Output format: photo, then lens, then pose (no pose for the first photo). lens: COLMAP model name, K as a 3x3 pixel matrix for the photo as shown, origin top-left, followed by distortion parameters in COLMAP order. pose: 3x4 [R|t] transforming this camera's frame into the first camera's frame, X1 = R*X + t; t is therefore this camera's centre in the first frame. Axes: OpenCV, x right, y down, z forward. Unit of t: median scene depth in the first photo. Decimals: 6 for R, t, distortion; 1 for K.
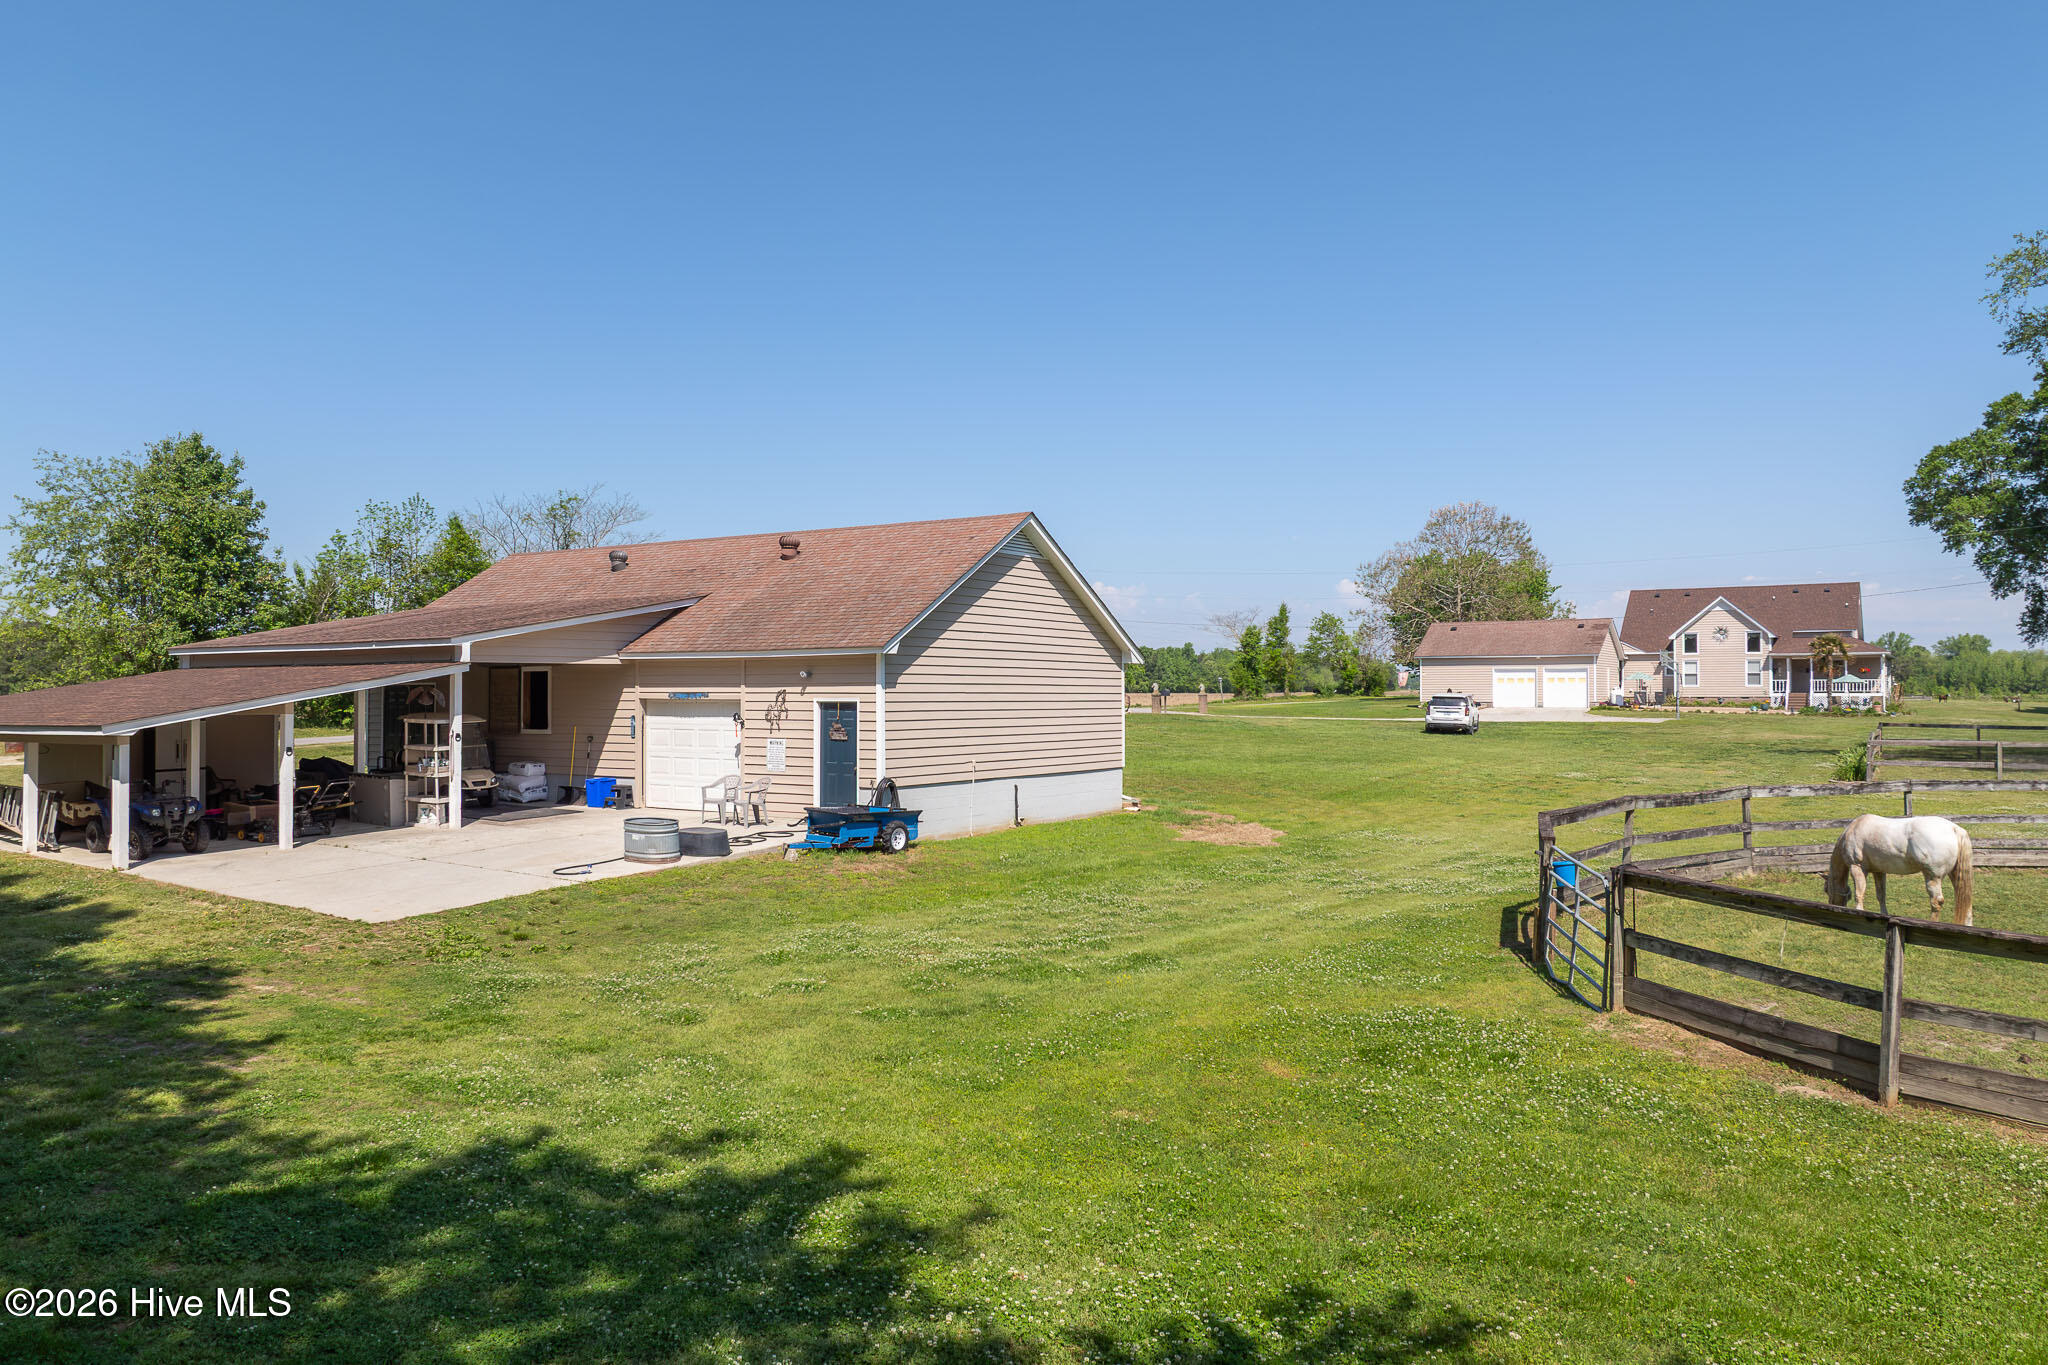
lens RADIAL K [[1448.0, 0, 1021.6], [0, 1448.0, 668.2], [0, 0, 1]] dist [-0.050313, 0.009557]
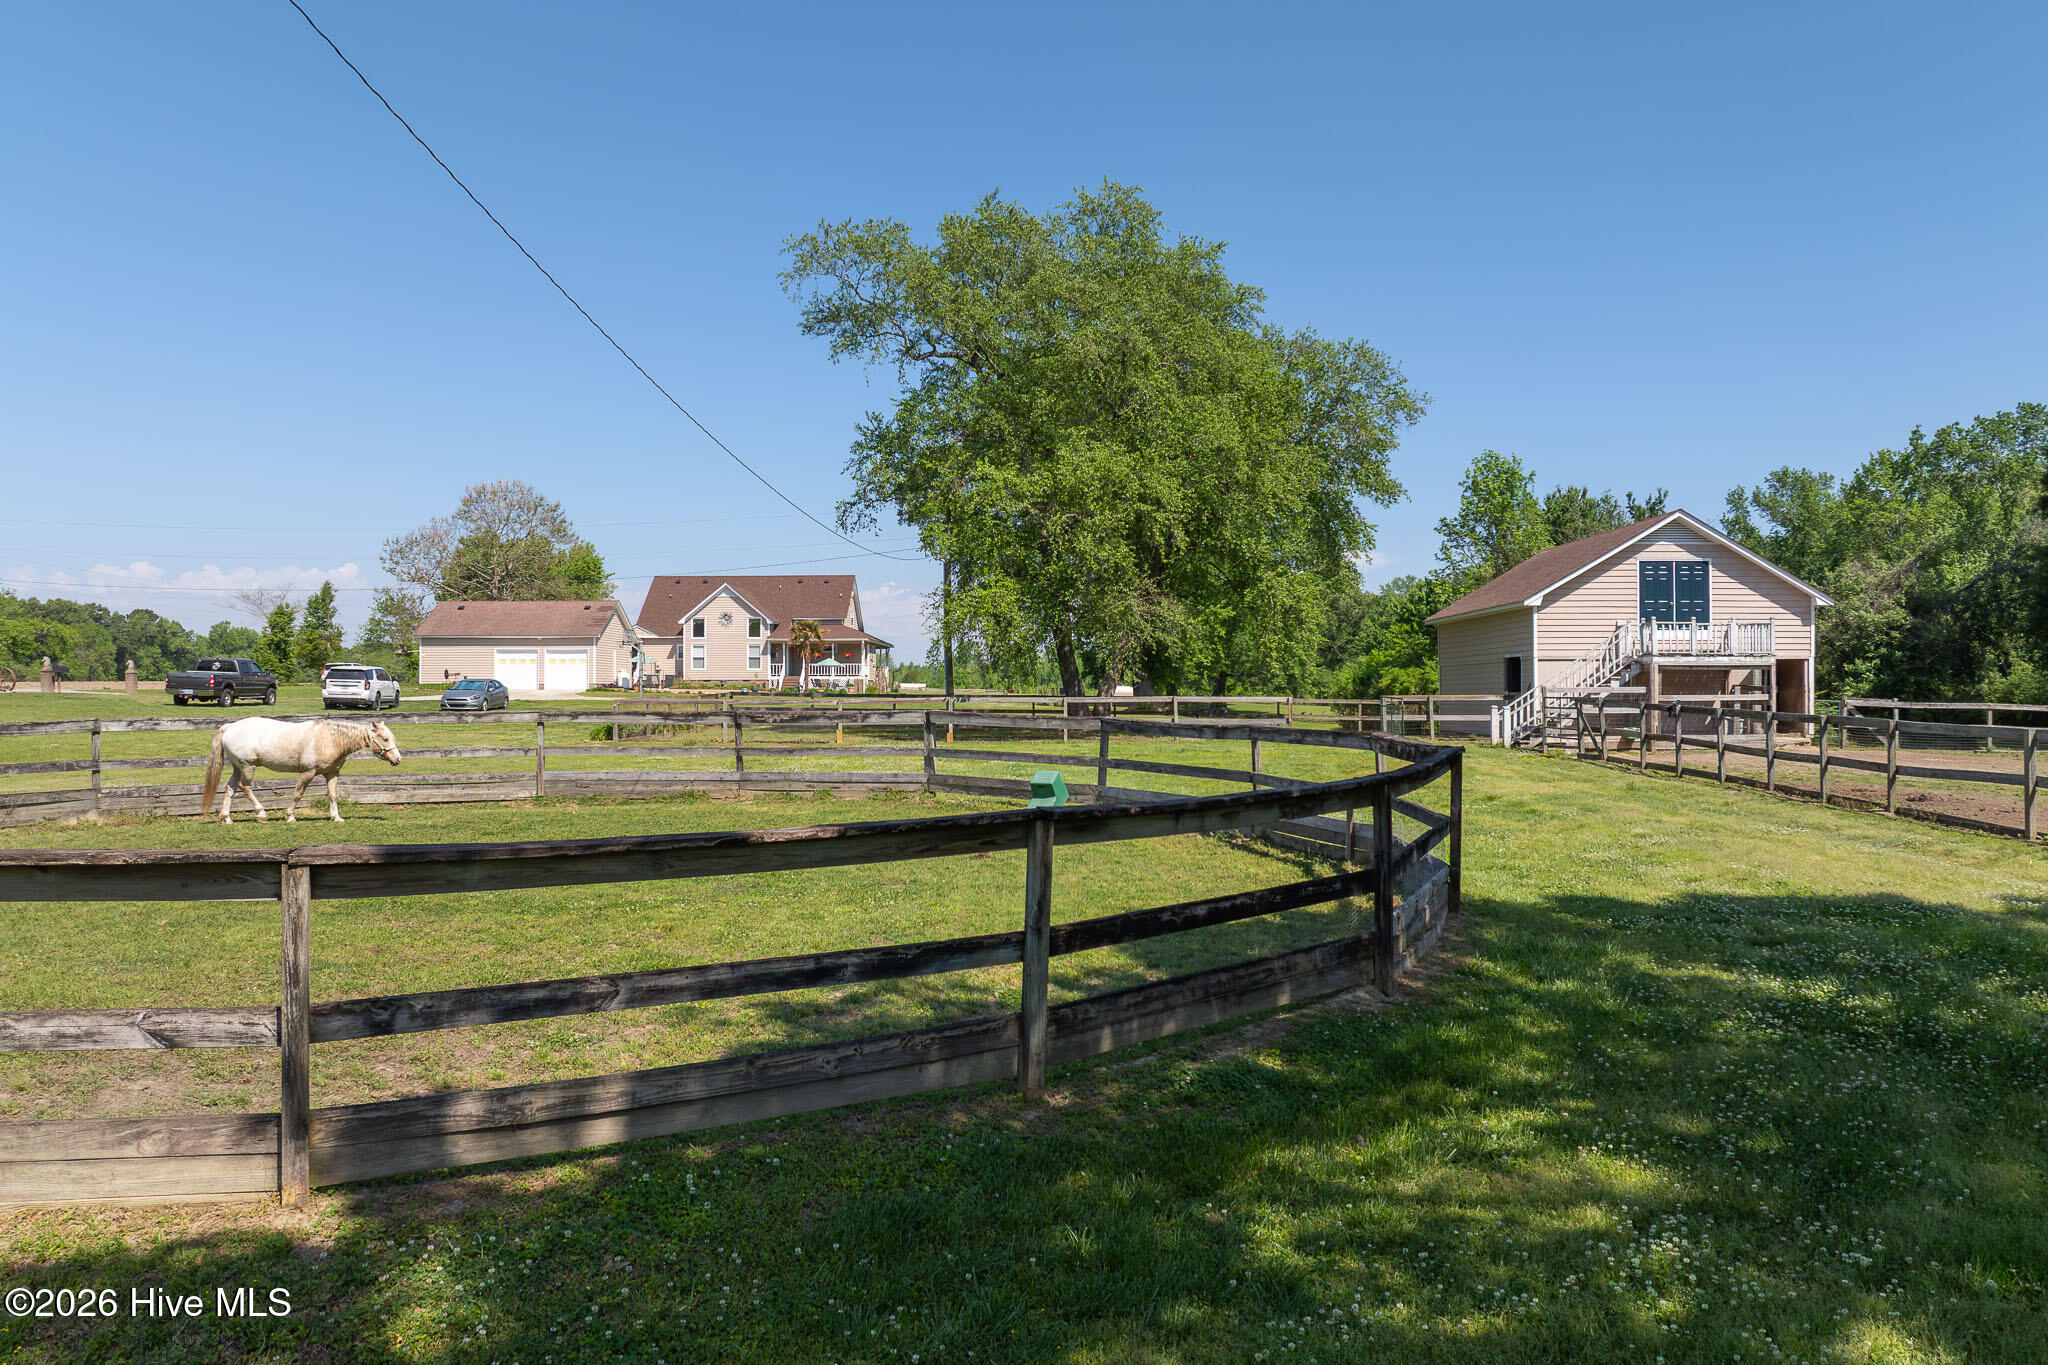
lens RADIAL K [[1448.0, 0, 1030.4], [0, 1448.0, 679.0], [0, 0, 1]] dist [-0.050313, 0.009557]
pose [[0.854007, 0.005740, 0.520230, 0.258633], [-0.009777, 0.999940, 0.005016, 0.023111], [-0.520170, -0.009370, 0.854011, -0.016678]]
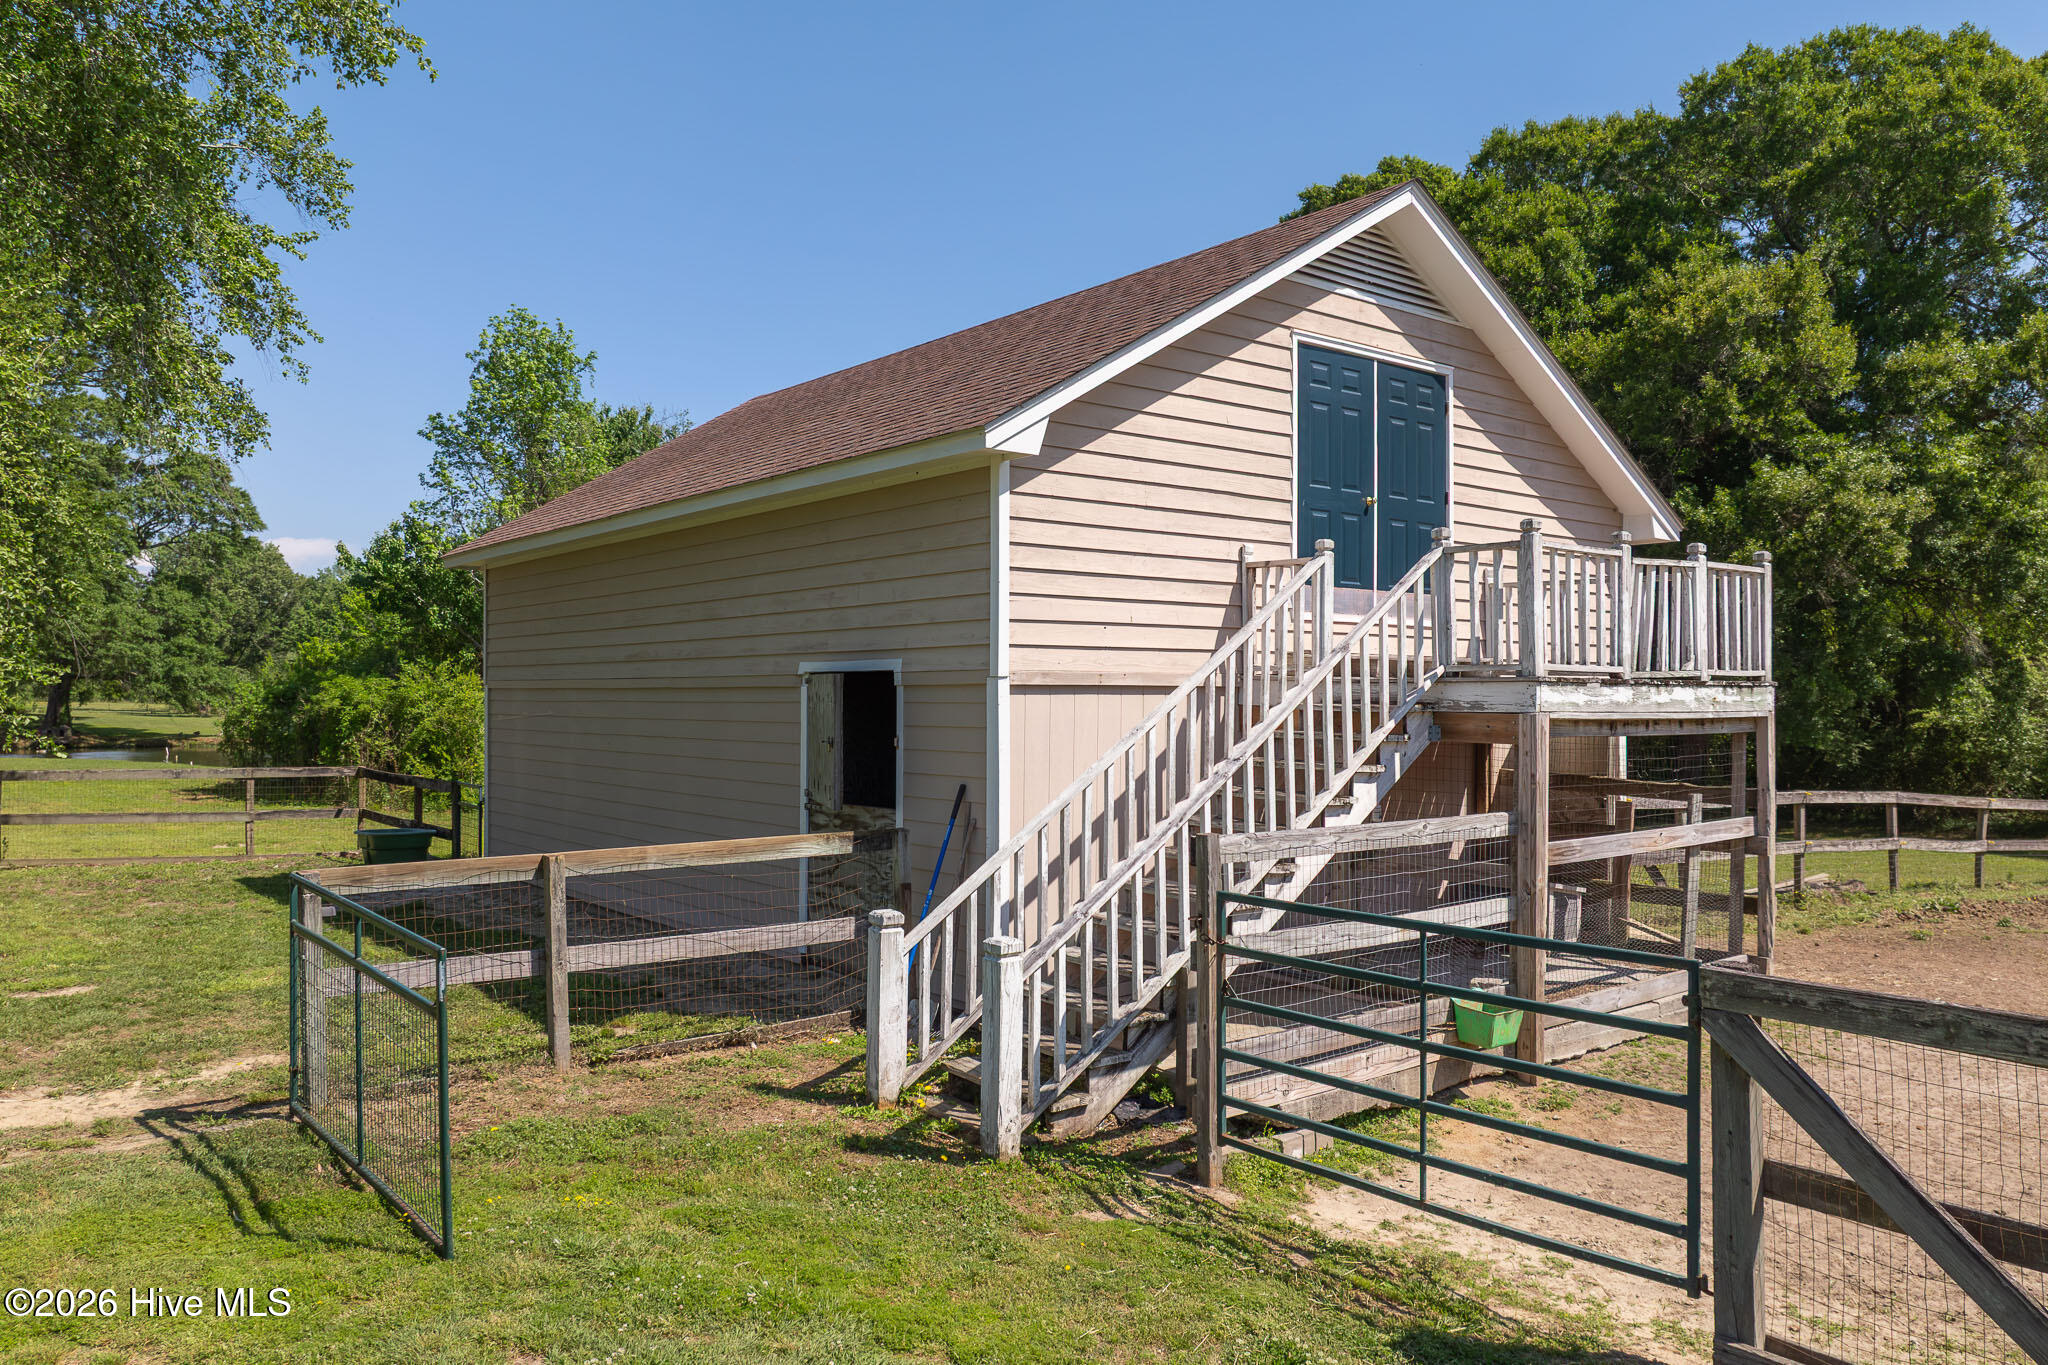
lens RADIAL K [[1448.0, 0, 1013.4], [0, 1448.0, 676.0], [0, 0, 1]] dist [-0.050313, 0.009557]
pose [[0.327000, 0.014749, 0.944909, 0.739254], [-0.020929, 0.999746, -0.008362, 0.013630], [-0.944792, -0.017042, 0.327226, 0.461461]]
